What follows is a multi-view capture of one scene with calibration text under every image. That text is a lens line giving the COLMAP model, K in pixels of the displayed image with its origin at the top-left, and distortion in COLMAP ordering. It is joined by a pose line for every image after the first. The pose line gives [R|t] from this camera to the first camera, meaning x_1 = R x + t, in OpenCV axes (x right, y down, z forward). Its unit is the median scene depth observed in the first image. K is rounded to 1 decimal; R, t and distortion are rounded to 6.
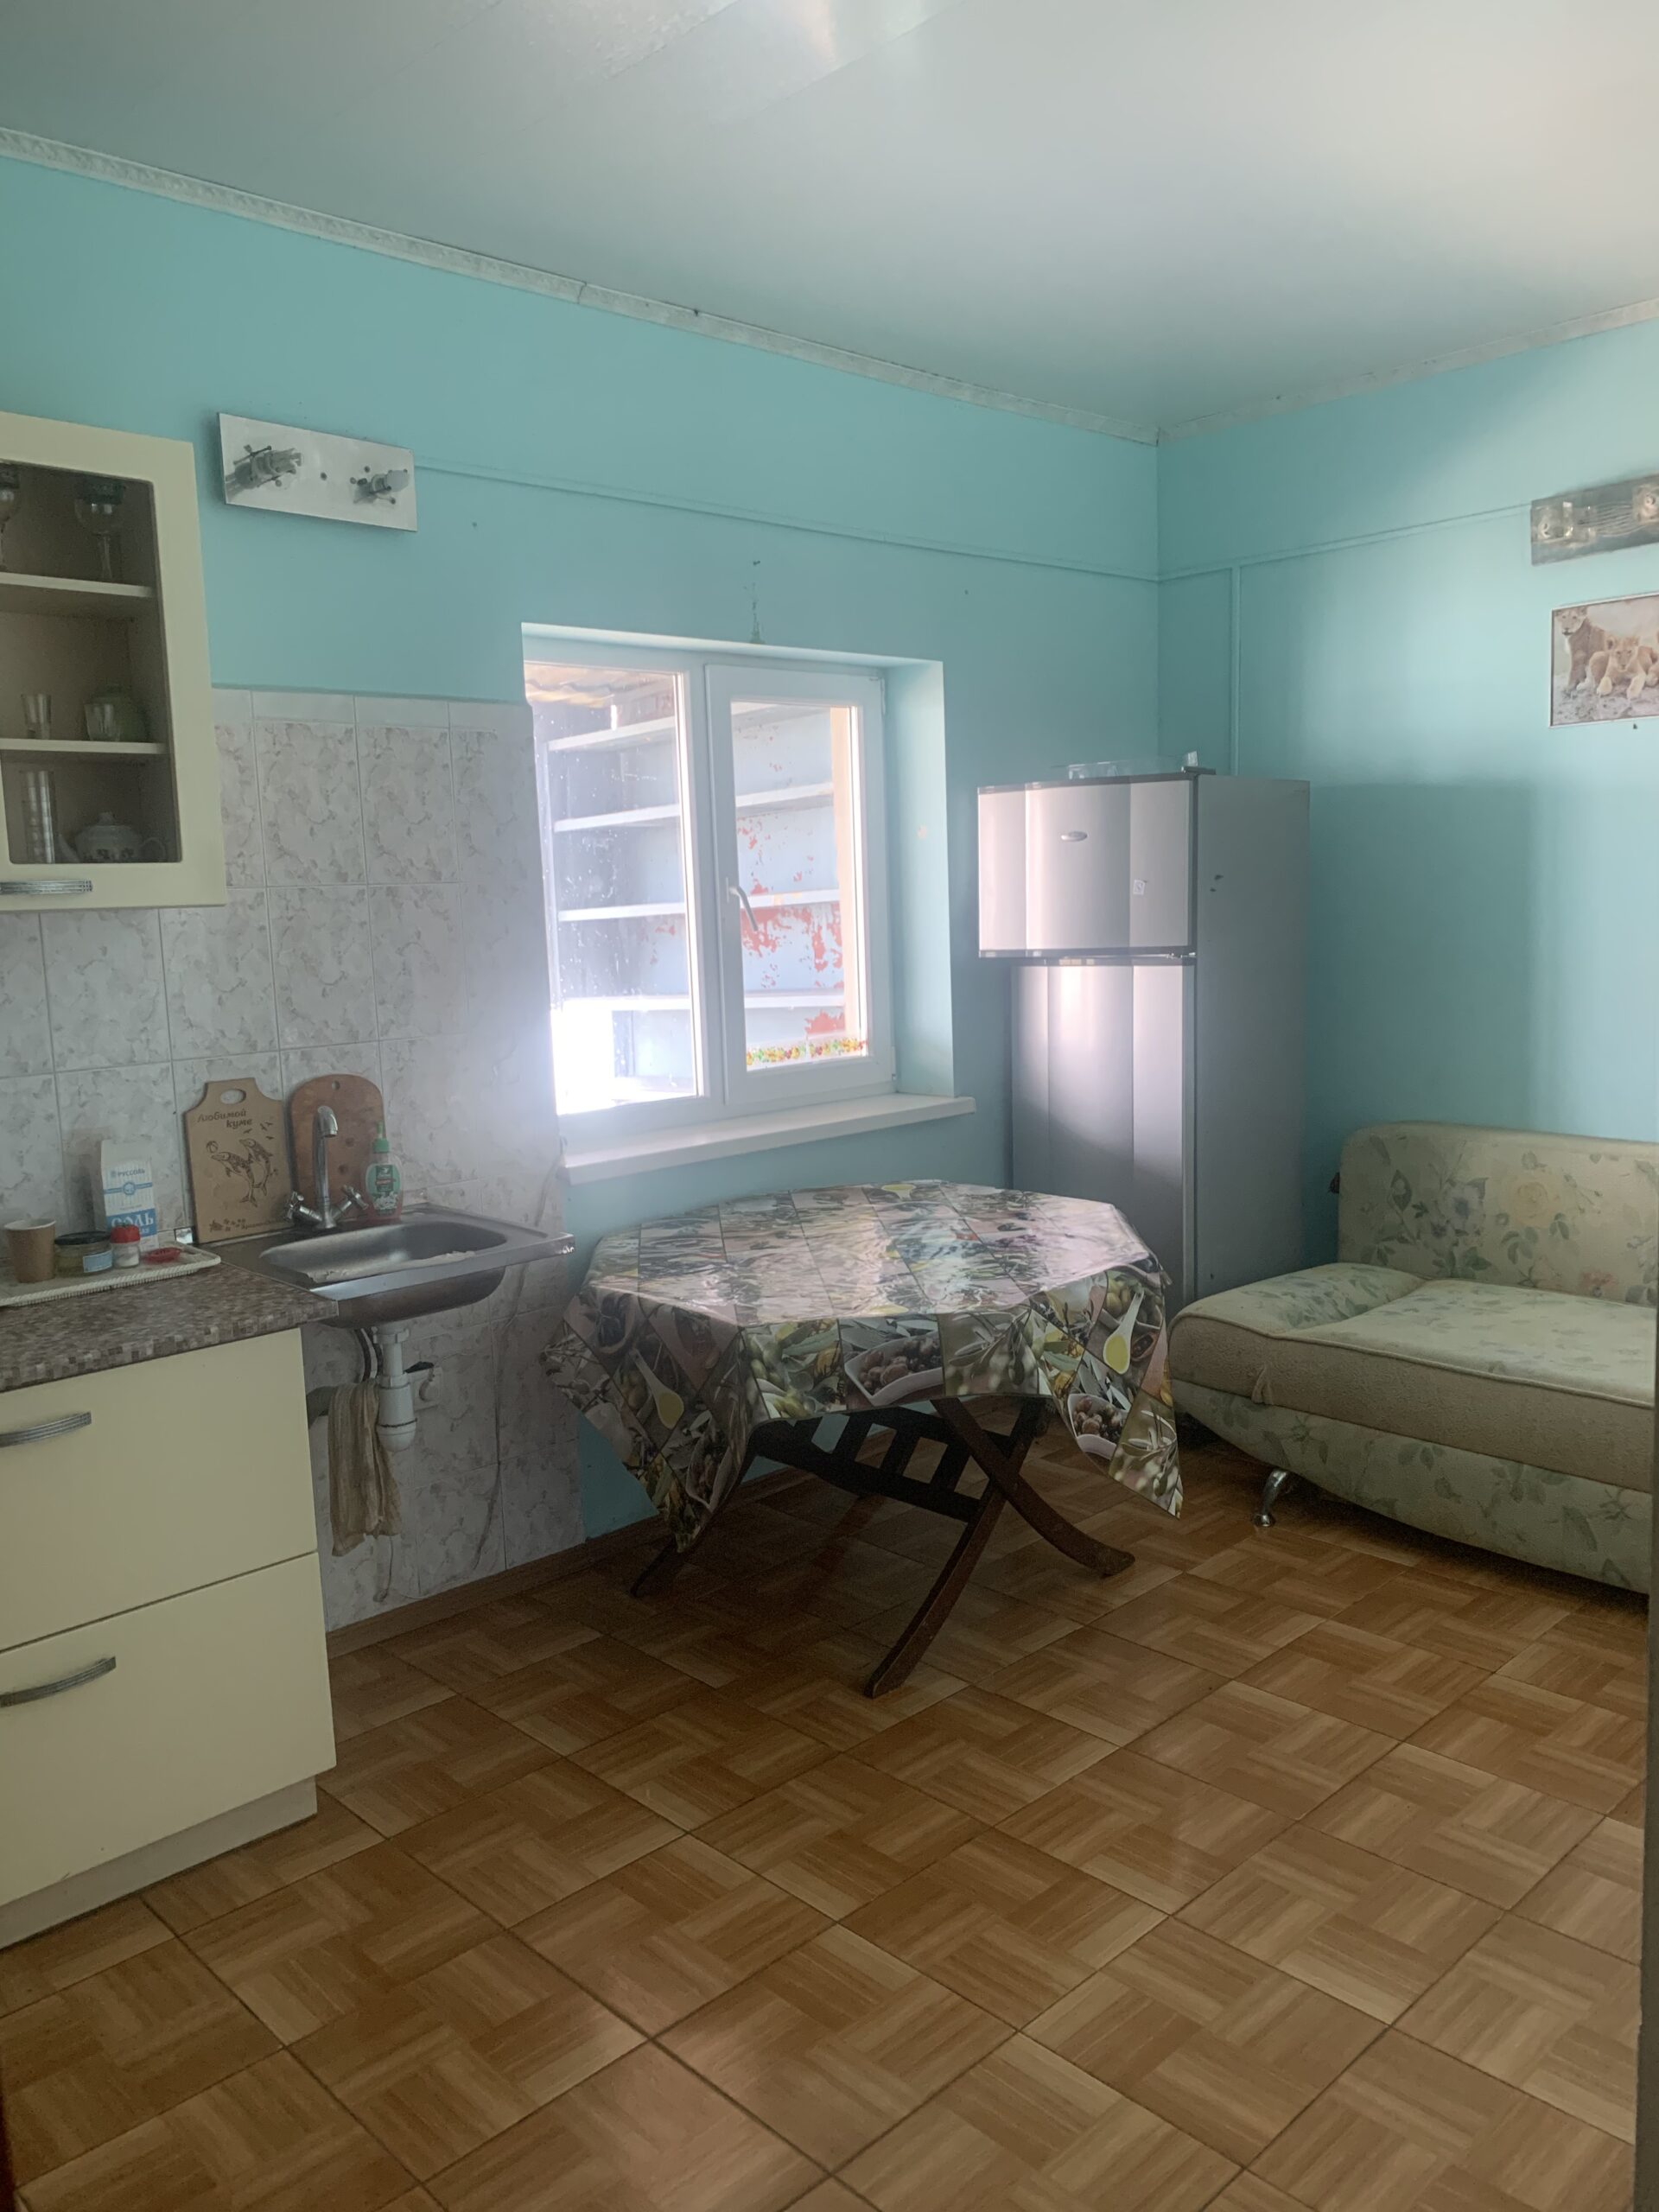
lens RADIAL K [[1665.4, 0, 830.3], [0, 1665.4, 1169.1], [0, 0, 1]] dist [0.083866, -0.277370]
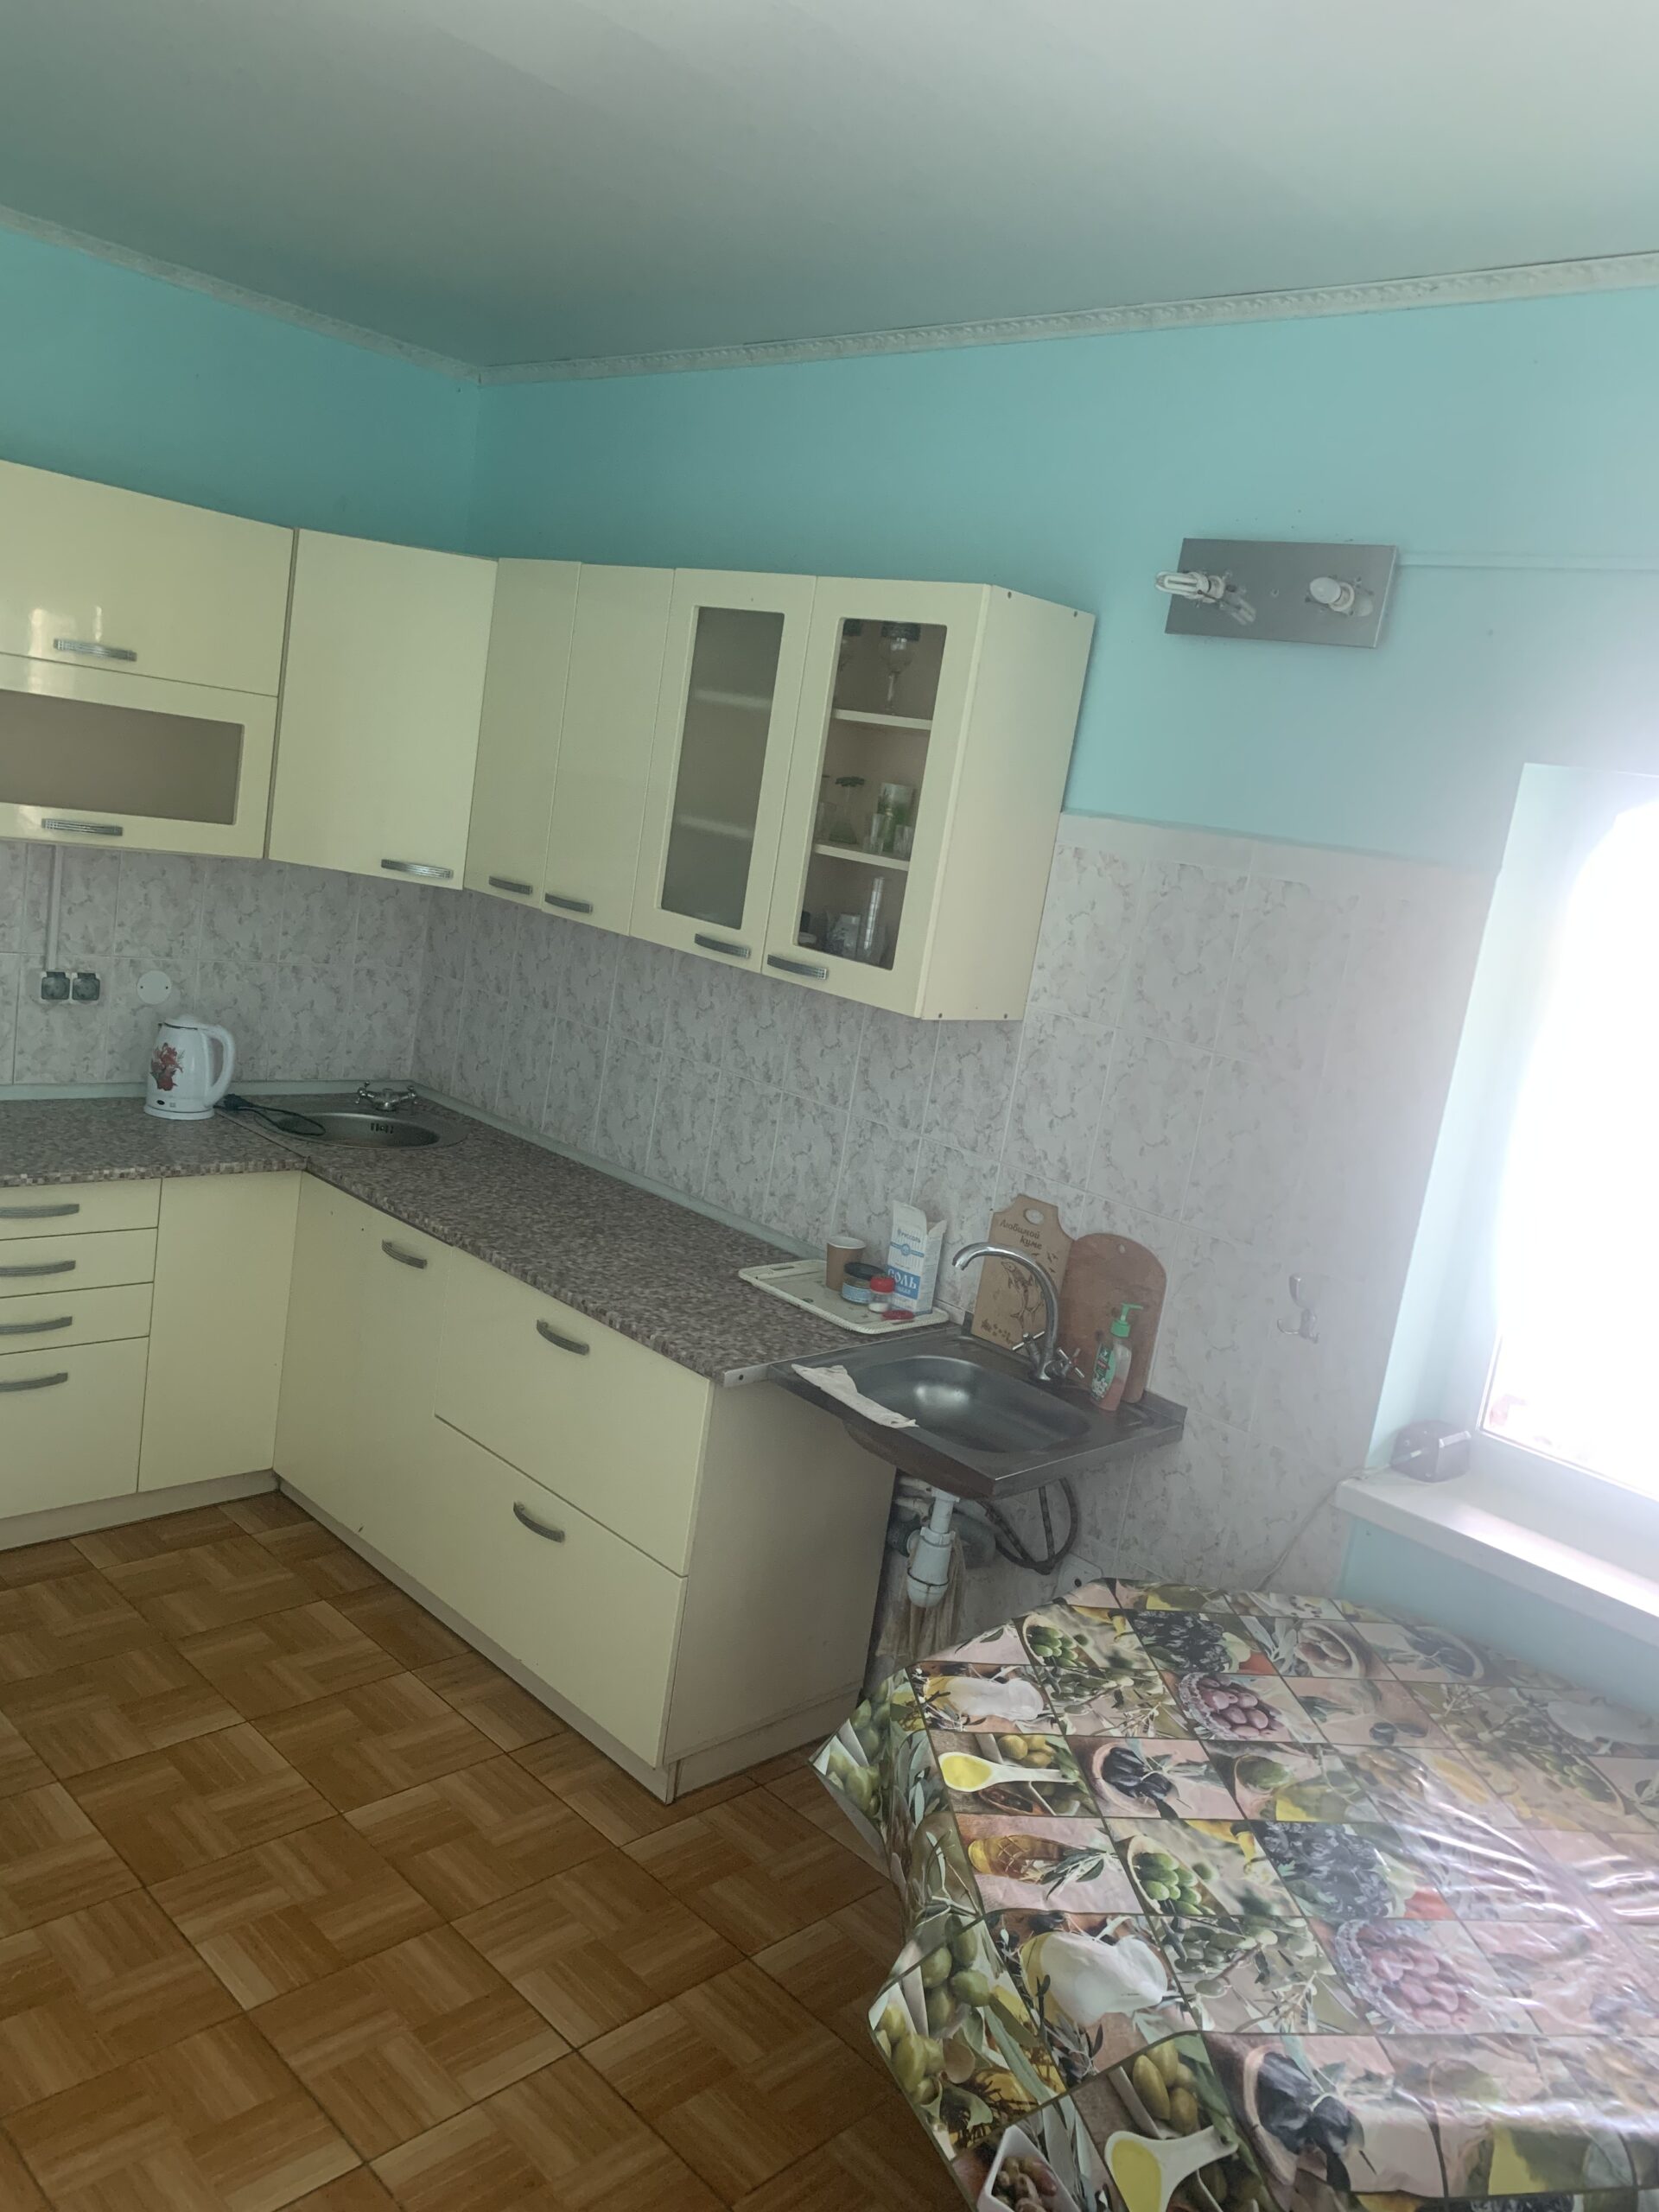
lens RADIAL K [[1678.7, 0, 829.5], [0, 1678.7, 1106.0], [0, 0, 1]] dist [0.003477, -0.001372]
pose [[0.023619, 0.227122, -0.973580, 0.619806], [-0.317308, 0.925199, 0.208138, -0.281997], [0.948028, 0.304009, 0.093920, 0.791188]]
